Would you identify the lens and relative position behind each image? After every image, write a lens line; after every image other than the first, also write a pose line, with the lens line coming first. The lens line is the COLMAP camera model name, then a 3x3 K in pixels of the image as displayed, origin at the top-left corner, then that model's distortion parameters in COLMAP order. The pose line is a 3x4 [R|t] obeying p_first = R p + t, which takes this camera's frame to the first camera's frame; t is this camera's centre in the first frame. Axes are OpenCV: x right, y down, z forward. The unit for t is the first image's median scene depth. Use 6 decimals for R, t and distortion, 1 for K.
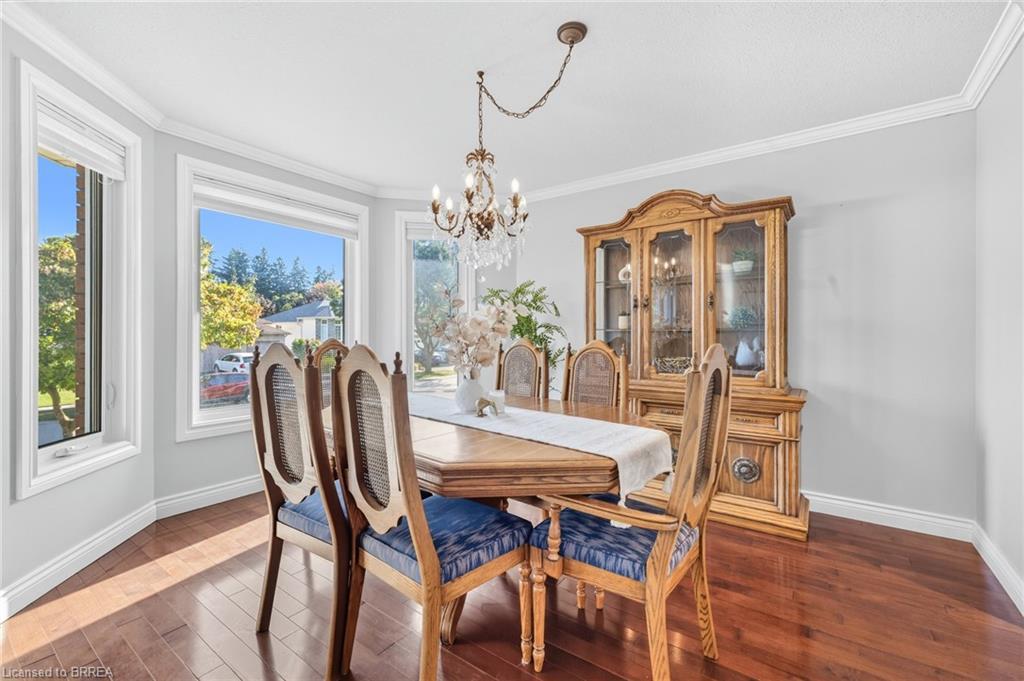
lens RADIAL K [[433.6, 0, 512.9], [0, 433.6, 337.0], [0, 0, 1]] dist [0.001660, -0.000057]
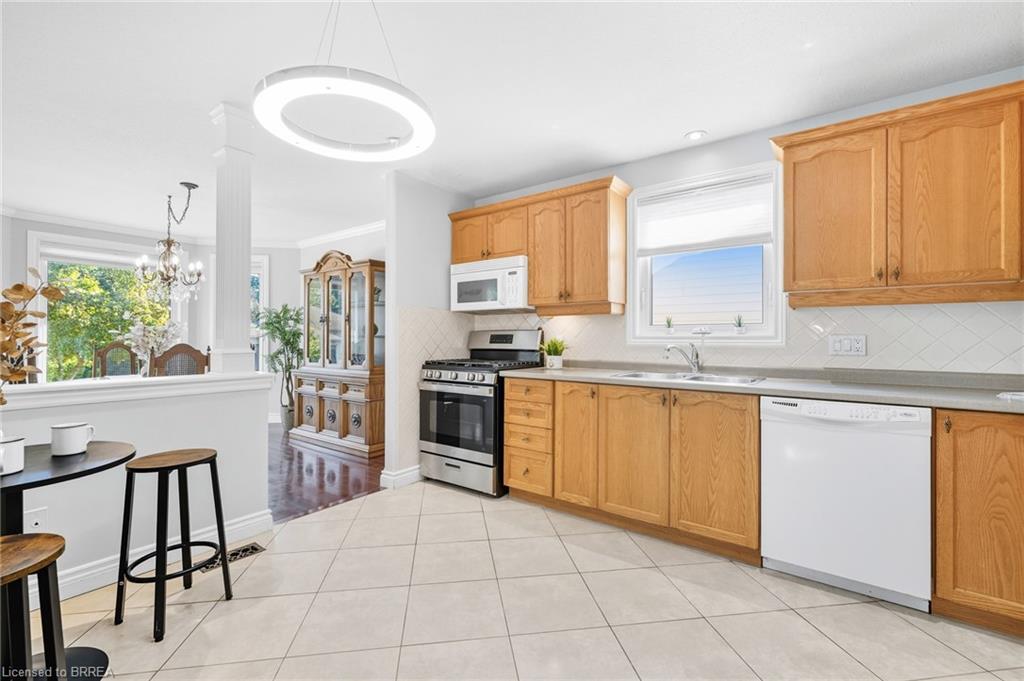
lens RADIAL K [[433.6, 0, 512.9], [0, 433.6, 337.0], [0, 0, 1]] dist [0.001660, -0.000057]
pose [[0.999881, 0.002790, -0.015150, 1.101844], [-0.002925, 0.999956, -0.008887, -0.004928], [0.015124, 0.008931, 0.999846, -0.625953]]
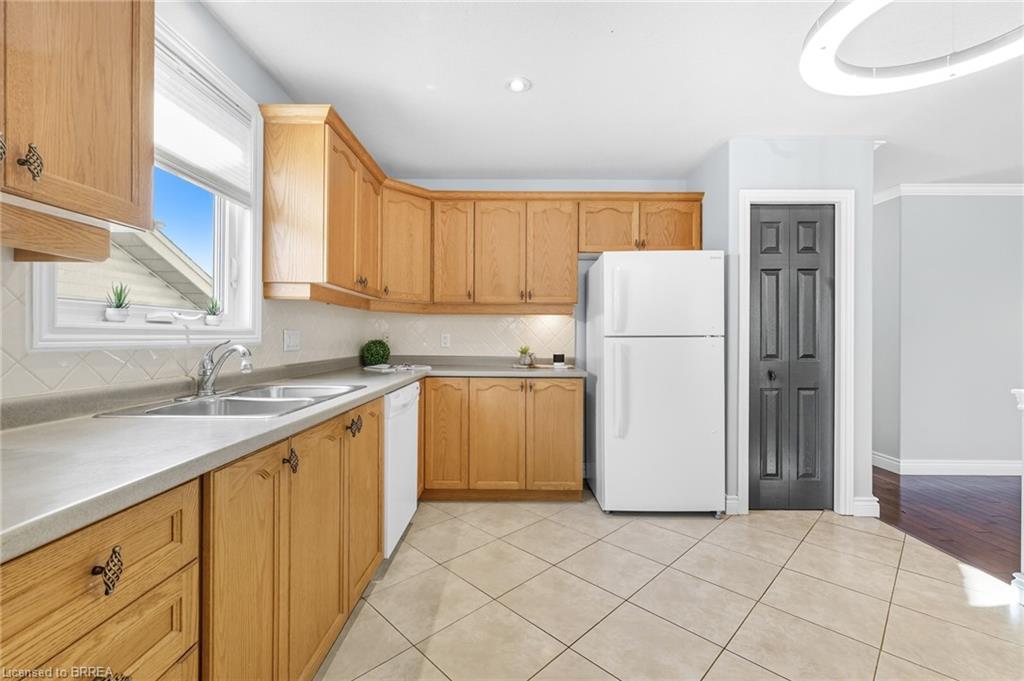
lens RADIAL K [[433.6, 0, 512.9], [0, 433.6, 337.0], [0, 0, 1]] dist [0.001660, -0.000057]
pose [[-0.581638, -0.004010, 0.813438, 0.805999], [-0.001486, 0.999991, 0.003867, -0.009771], [-0.813447, 0.001041, -0.581639, 0.403760]]
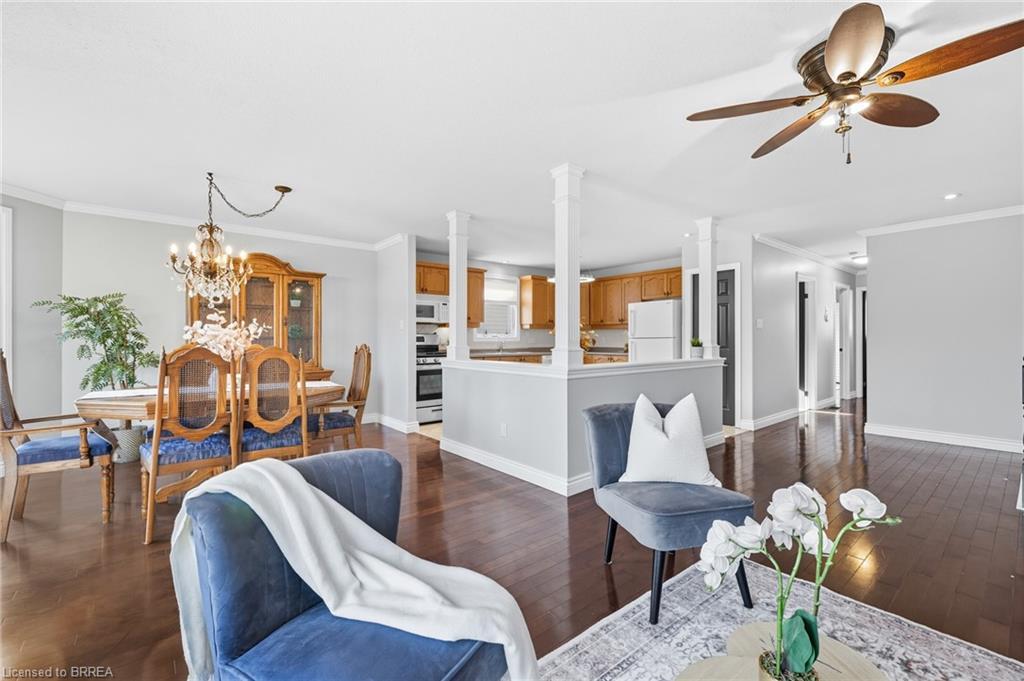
lens RADIAL K [[433.6, 0, 512.9], [0, 433.6, 337.0], [0, 0, 1]] dist [0.001660, -0.000057]
pose [[0.248471, 0.000397, 0.968639, -1.026522], [0.002497, 0.999996, -0.001050, -0.018744], [-0.968636, 0.002679, 0.248469, -0.331726]]
